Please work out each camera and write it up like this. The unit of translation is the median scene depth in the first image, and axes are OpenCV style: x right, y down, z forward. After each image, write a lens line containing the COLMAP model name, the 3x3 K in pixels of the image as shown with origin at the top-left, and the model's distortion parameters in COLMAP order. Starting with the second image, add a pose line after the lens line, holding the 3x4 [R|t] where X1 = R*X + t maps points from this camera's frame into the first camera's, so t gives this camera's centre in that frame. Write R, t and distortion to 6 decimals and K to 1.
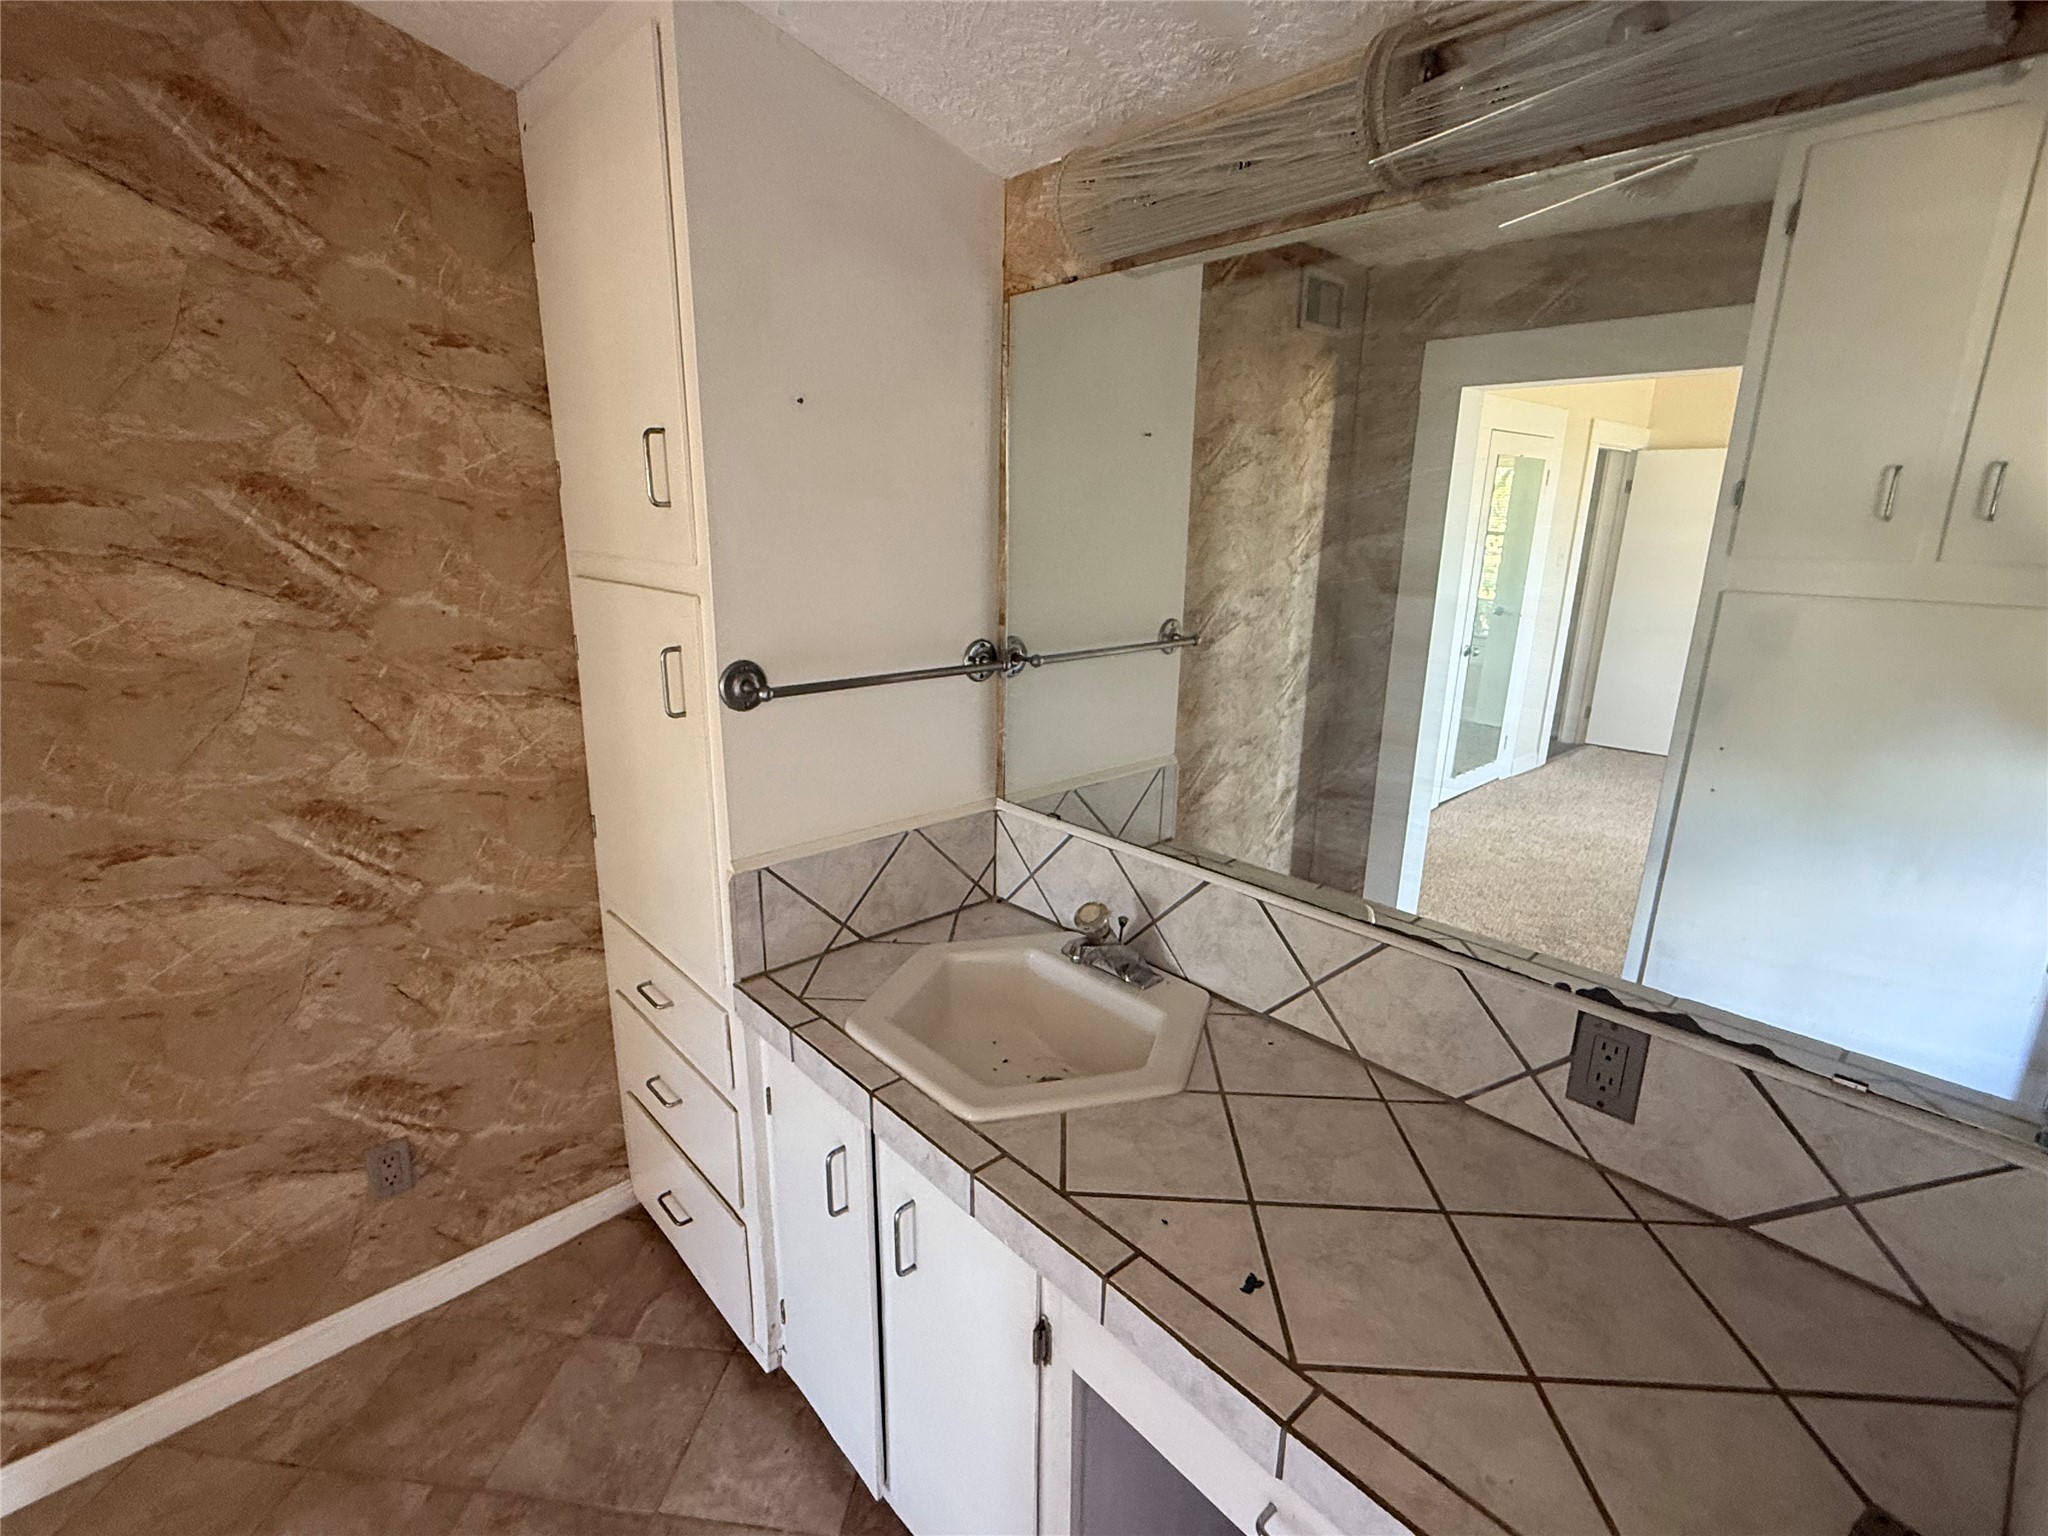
lens RADIAL K [[961.9, 0, 1022.1], [0, 961.9, 763.7], [0, 0, 1]] dist [-0.000107, 0.001550]
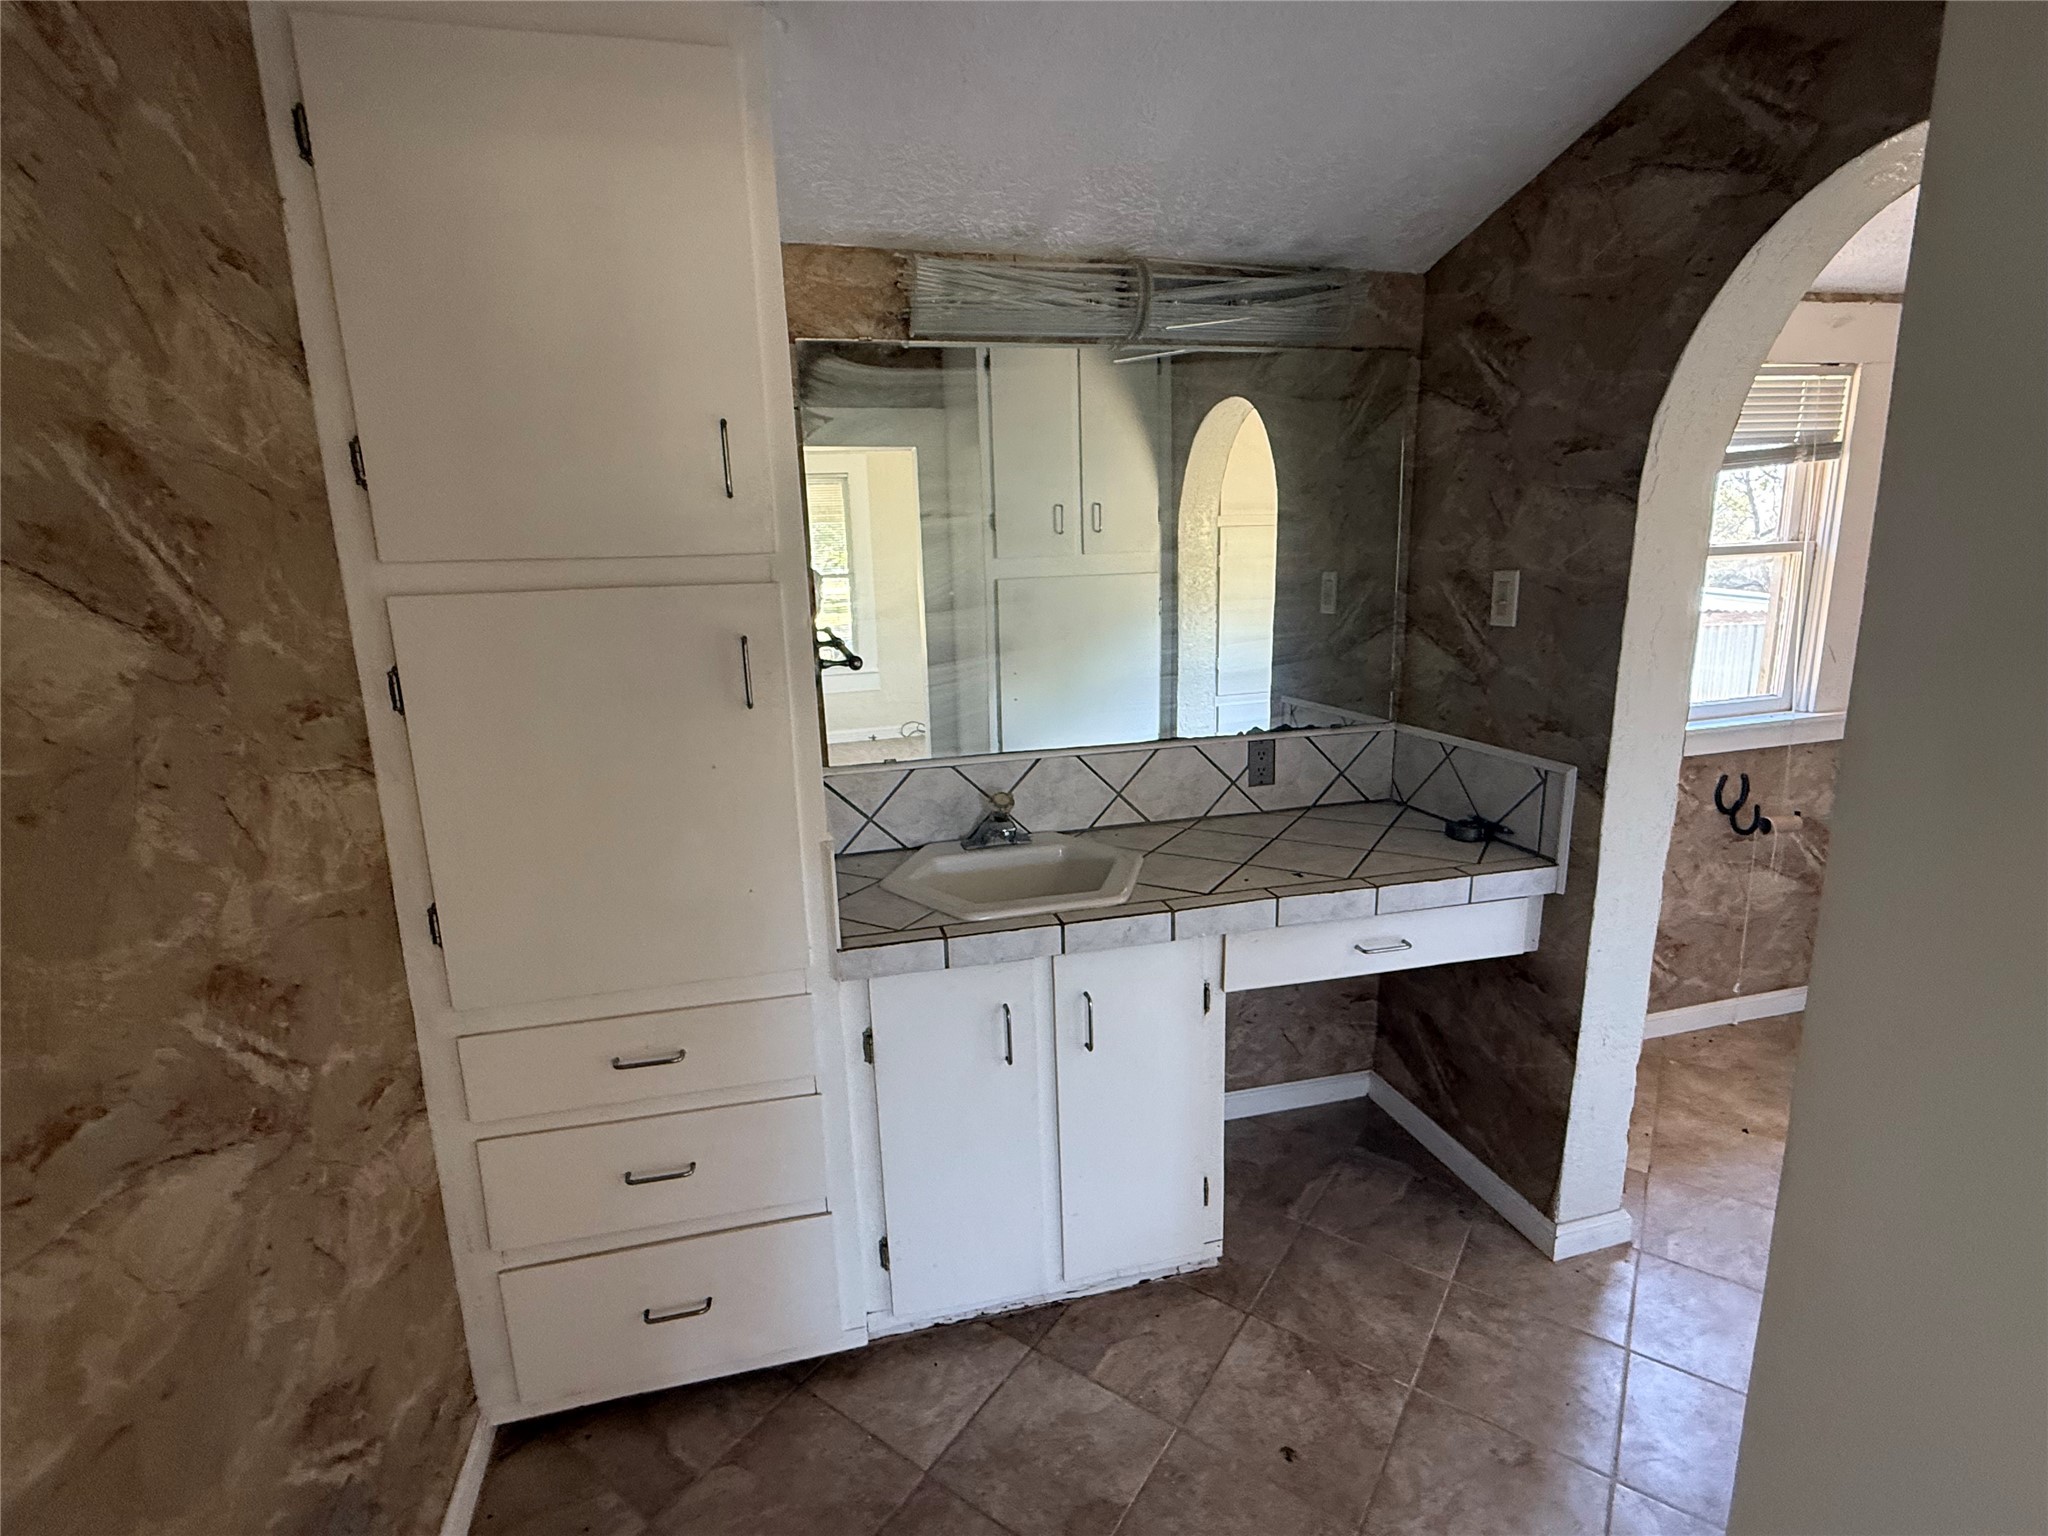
lens RADIAL K [[961.9, 0, 1020.9], [0, 961.9, 758.7], [0, 0, 1]] dist [-0.000107, 0.001550]
pose [[0.471691, -0.199538, 0.858890, -1.082335], [0.260077, 0.962209, 0.080710, -0.005032], [-0.842536, 0.185307, 0.505761, 0.266309]]
